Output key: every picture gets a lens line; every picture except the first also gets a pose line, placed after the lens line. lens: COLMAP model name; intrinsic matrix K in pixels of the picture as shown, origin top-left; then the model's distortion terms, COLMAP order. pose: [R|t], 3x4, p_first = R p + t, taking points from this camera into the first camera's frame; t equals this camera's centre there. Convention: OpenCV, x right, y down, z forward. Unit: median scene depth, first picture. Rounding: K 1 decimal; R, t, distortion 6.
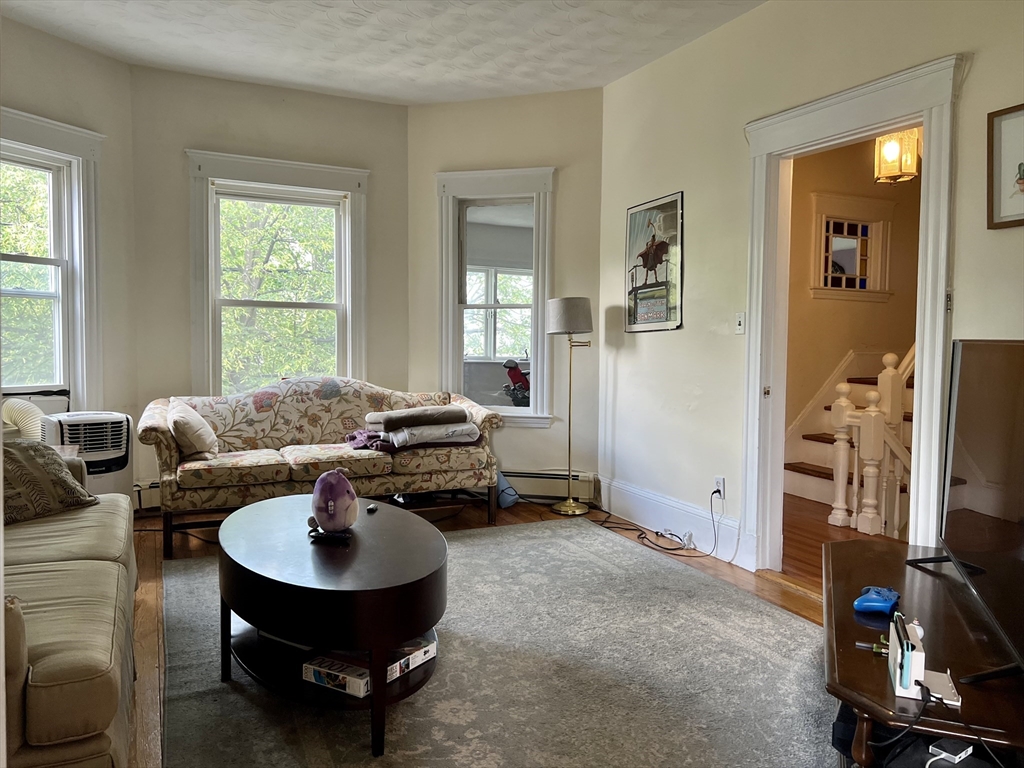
lens RADIAL K [[766.5, 0, 519.2], [0, 766.5, 383.7], [0, 0, 1]] dist [0.058198, -0.063868]
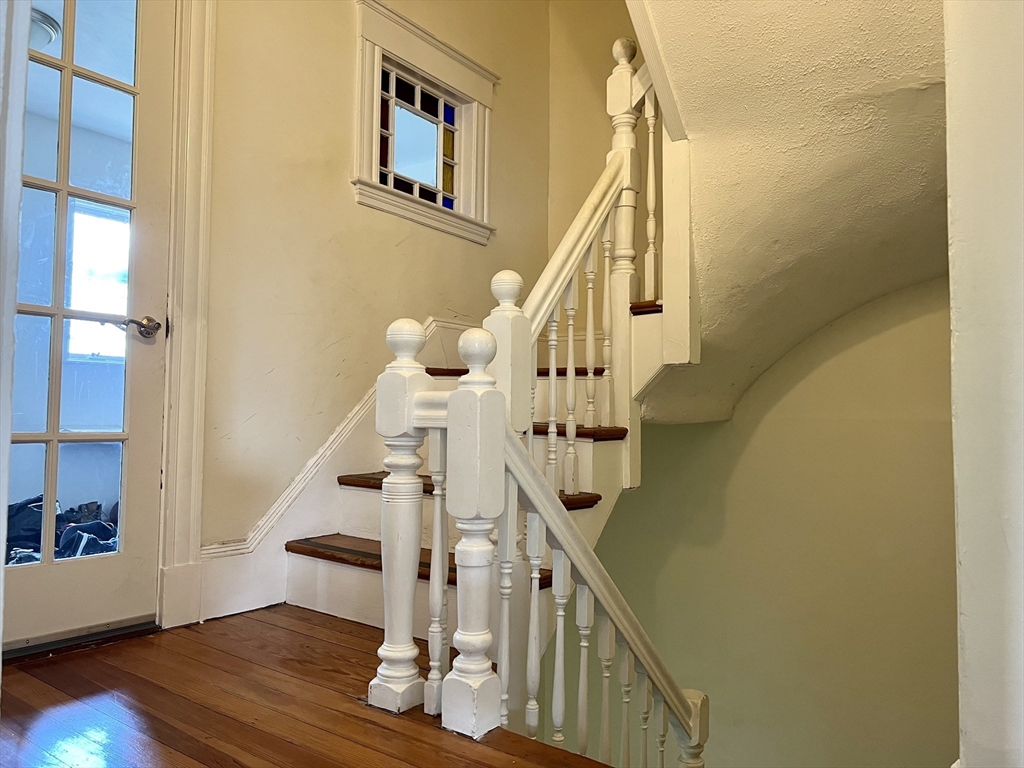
lens RADIAL K [[766.5, 0, 514.6], [0, 766.5, 387.1], [0, 0, 1]] dist [0.058198, -0.063868]
pose [[0.876255, 0.022069, 0.481342, 0.275238], [0.019306, 0.996540, -0.080836, 0.061855], [-0.481460, 0.080126, 0.872798, 0.624027]]
